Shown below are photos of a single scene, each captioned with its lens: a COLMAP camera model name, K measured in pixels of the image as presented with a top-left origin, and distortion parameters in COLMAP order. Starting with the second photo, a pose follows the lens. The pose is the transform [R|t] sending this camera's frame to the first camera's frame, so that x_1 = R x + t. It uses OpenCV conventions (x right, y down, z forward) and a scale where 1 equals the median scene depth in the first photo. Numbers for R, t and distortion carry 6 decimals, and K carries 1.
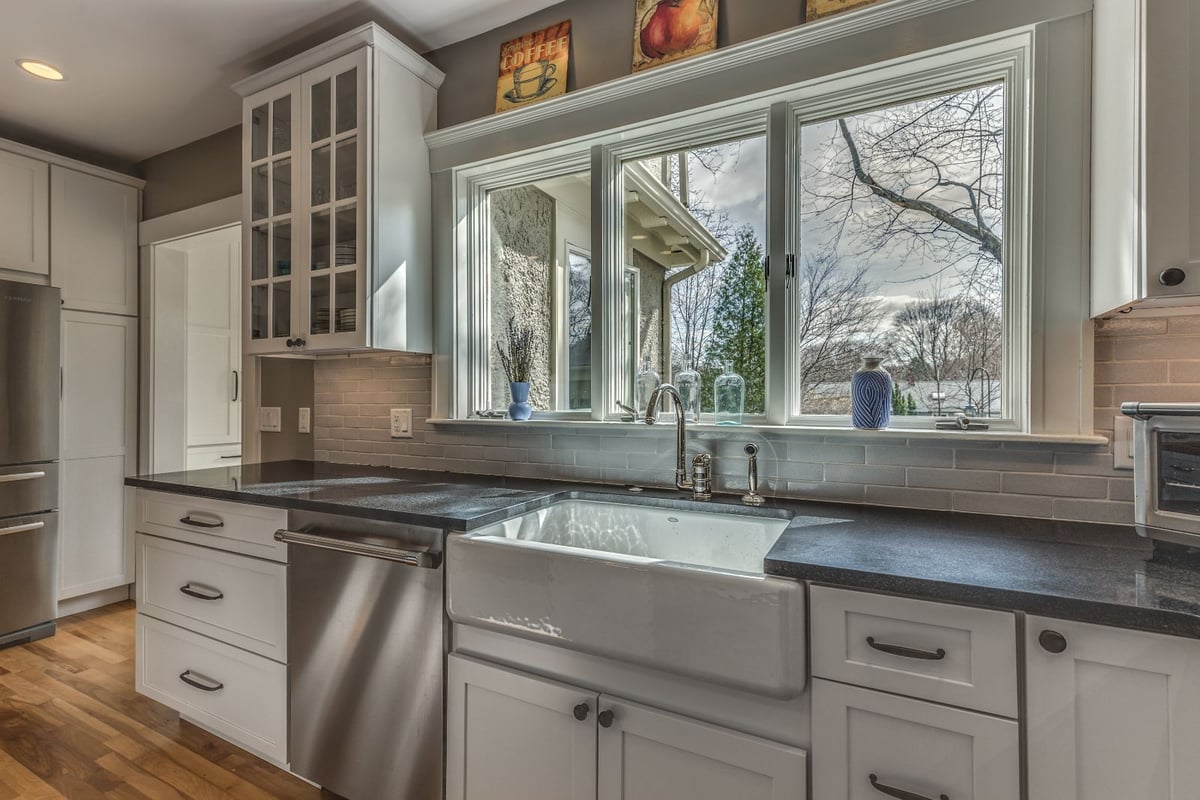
lens RADIAL K [[554.2, 0, 598.5], [0, 554.2, 394.2], [0, 0, 1]] dist [0.018571, -0.000201]
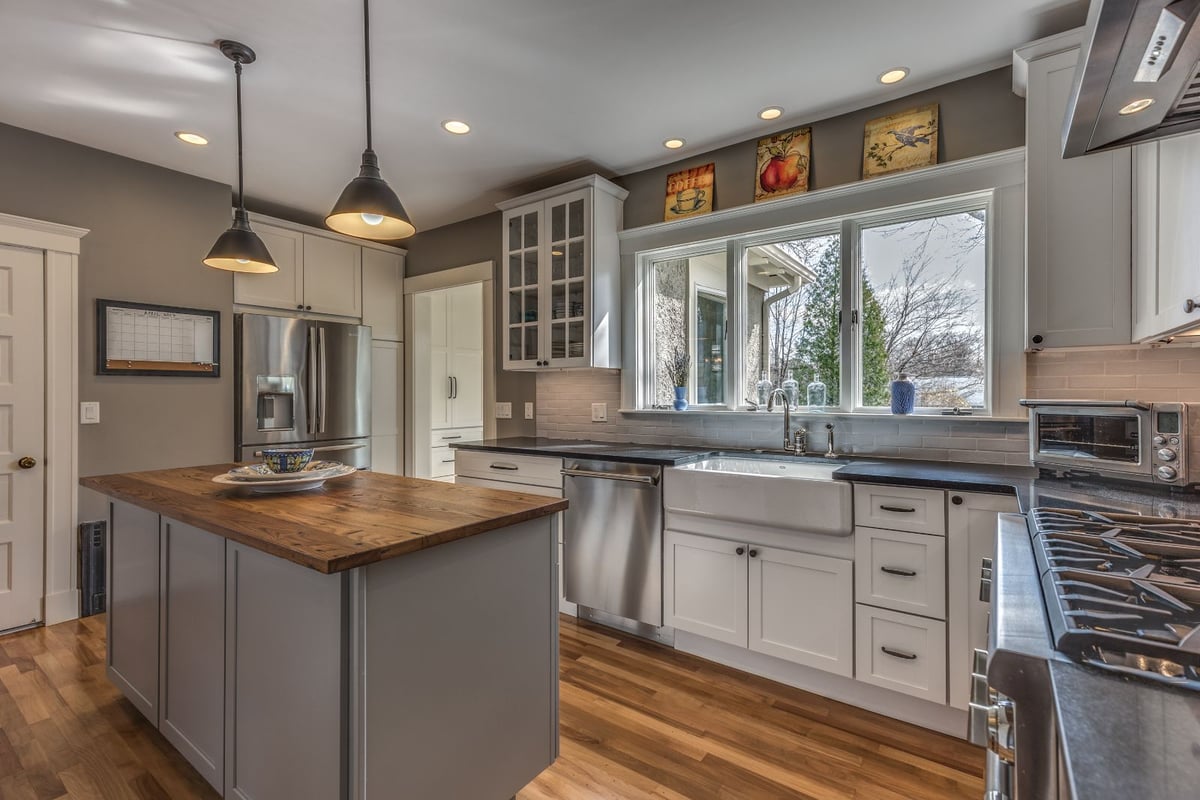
lens RADIAL K [[545.0, 0, 606.2], [0, 545.0, 394.3], [0, 0, 1]] dist [0.014550, -0.000659]
pose [[0.989912, -0.002706, -0.141658, -0.129585], [0.003849, 0.999962, 0.007794, -0.012672], [0.141631, -0.008261, 0.989885, -0.586303]]
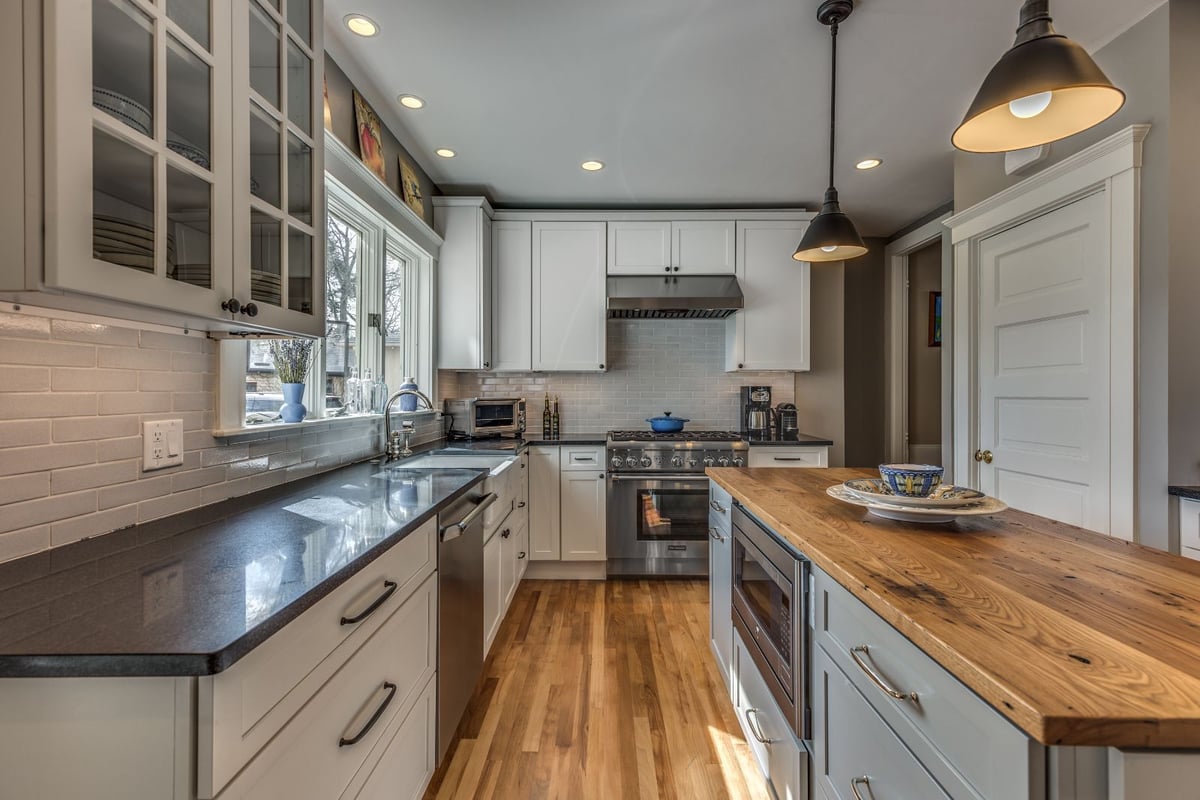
lens RADIAL K [[545.0, 0, 606.2], [0, 545.0, 394.3], [0, 0, 1]] dist [0.014550, -0.000659]
pose [[-0.464595, -0.004298, 0.885513, -1.242193], [-0.008940, 0.999960, 0.000163, -0.007163], [-0.885478, -0.007841, -0.464615, 0.948606]]
